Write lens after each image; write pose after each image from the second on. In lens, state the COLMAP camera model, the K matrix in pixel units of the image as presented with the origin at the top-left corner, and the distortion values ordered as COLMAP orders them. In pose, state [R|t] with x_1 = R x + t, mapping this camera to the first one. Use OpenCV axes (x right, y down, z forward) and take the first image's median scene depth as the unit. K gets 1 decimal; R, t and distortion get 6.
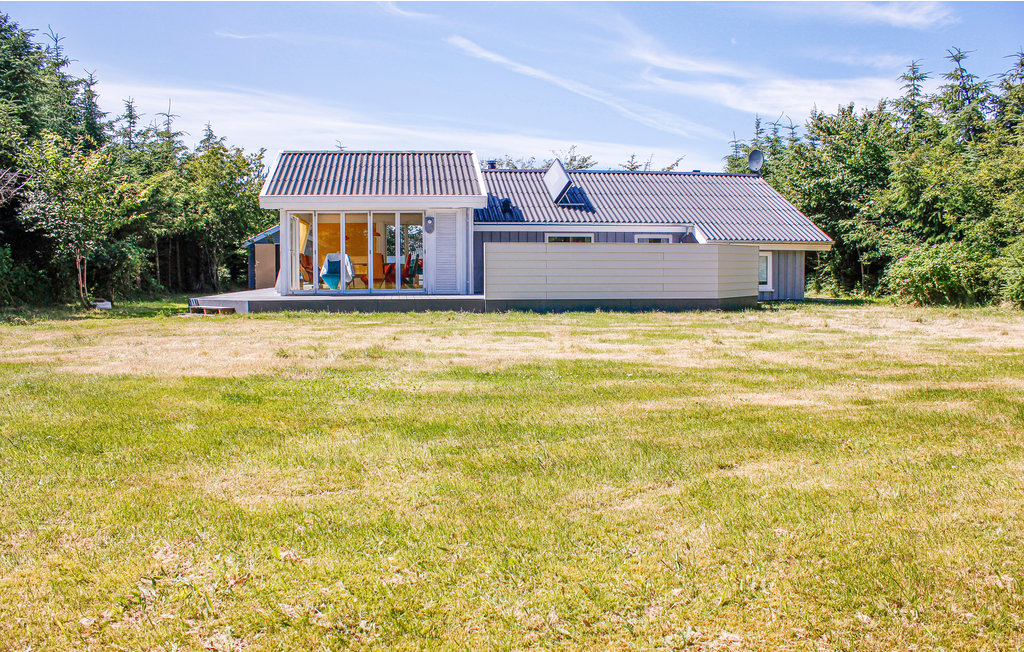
lens RADIAL K [[855.5, 0, 510.0], [0, 855.5, 354.6], [0, 0, 1]] dist [-0.229175, 0.119794]
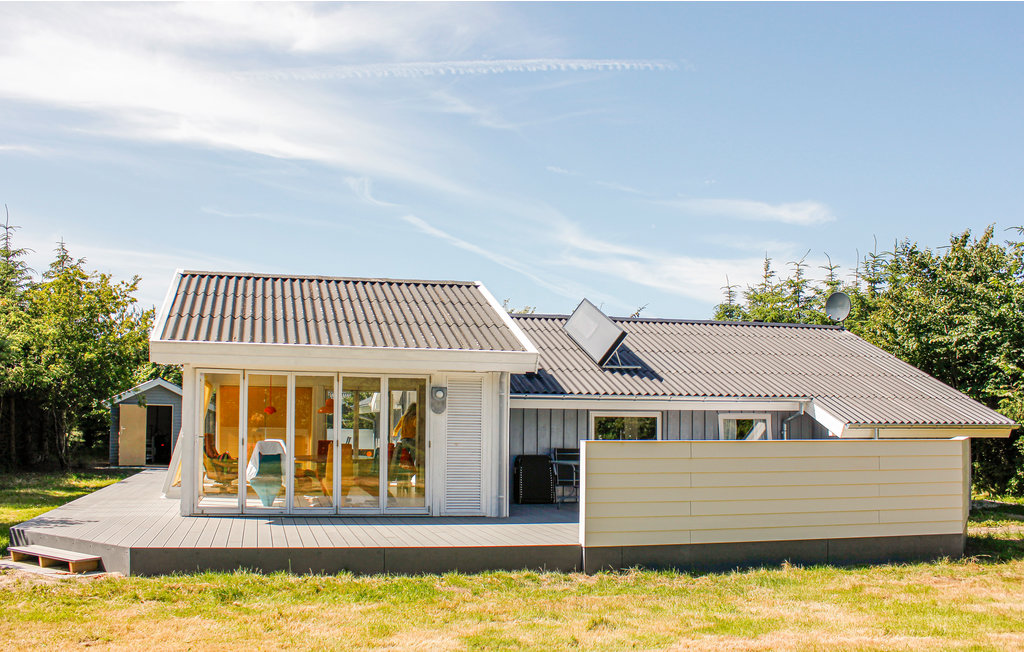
lens RADIAL K [[826.9, 0, 400.1], [0, 826.9, 397.3], [0, 0, 1]] dist [-0.170681, 0.080600]
pose [[0.998375, 0.014831, 0.055027, -0.137954], [-0.007903, 0.992244, -0.124054, -0.073817], [-0.056440, 0.123418, 0.990748, 0.385153]]
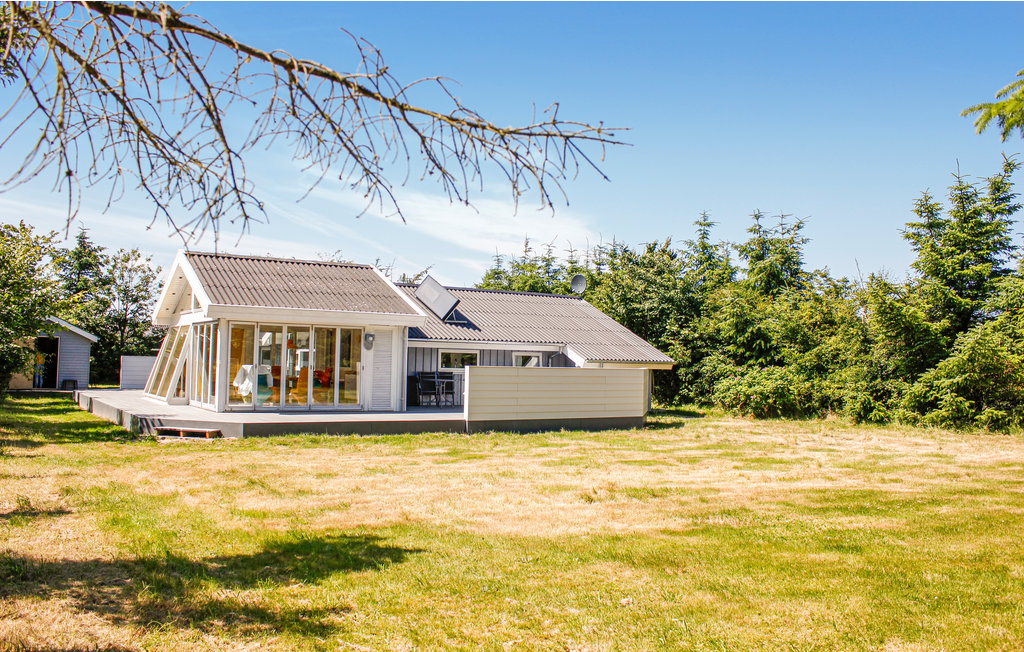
lens RADIAL K [[855.5, 0, 510.0], [0, 855.5, 354.6], [0, 0, 1]] dist [-0.229175, 0.119794]
pose [[0.871495, 0.027590, 0.489628, -0.395760], [0.018479, 0.995860, -0.089006, -0.040297], [-0.490056, 0.086617, 0.867377, 0.045211]]
